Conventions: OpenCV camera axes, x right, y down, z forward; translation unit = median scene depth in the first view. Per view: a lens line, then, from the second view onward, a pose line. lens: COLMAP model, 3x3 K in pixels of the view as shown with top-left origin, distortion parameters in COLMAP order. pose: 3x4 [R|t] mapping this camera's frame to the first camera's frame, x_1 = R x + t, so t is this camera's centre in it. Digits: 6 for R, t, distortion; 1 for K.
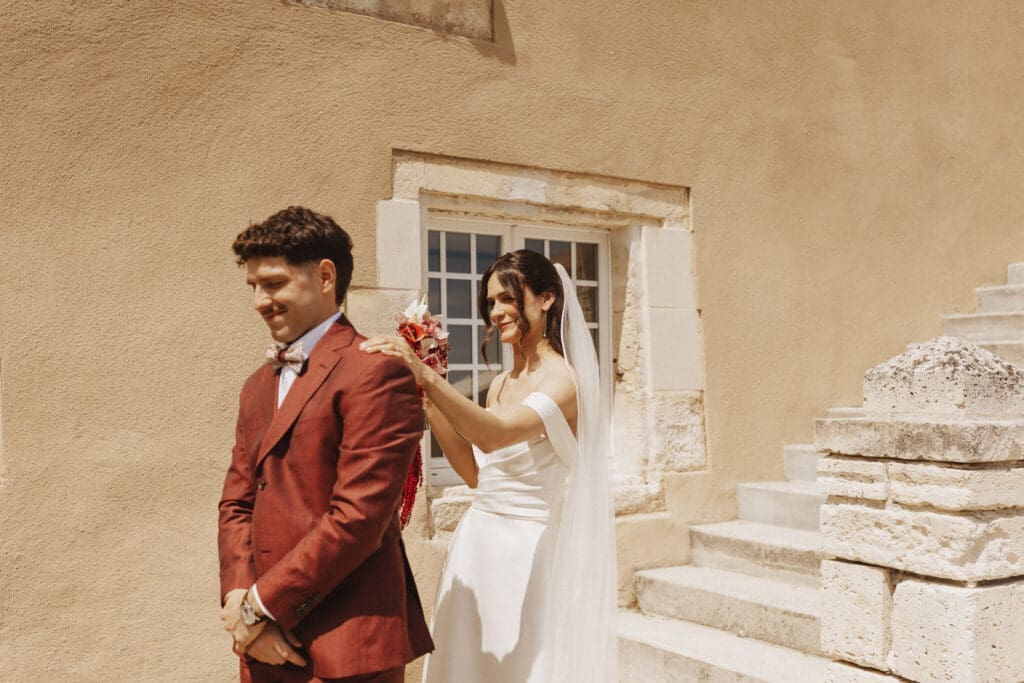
lens RADIAL K [[939.2, 0, 483.4], [0, 939.2, 343.7], [0, 0, 1]] dist [0.016256, -0.030141]
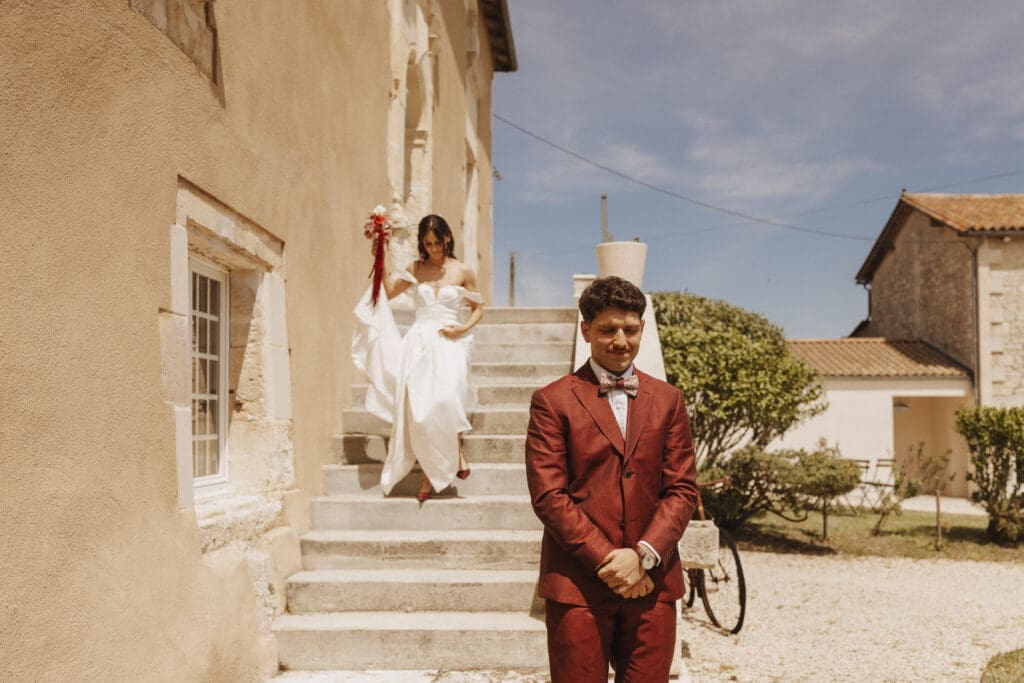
lens RADIAL K [[939.2, 0, 483.4], [0, 939.2, 343.7], [0, 0, 1]] dist [0.016256, -0.030141]
pose [[0.629983, 0.068389, 0.773592, -0.583191], [-0.037859, 0.997635, -0.057364, 0.016194], [-0.775685, 0.006851, 0.631083, 0.102884]]
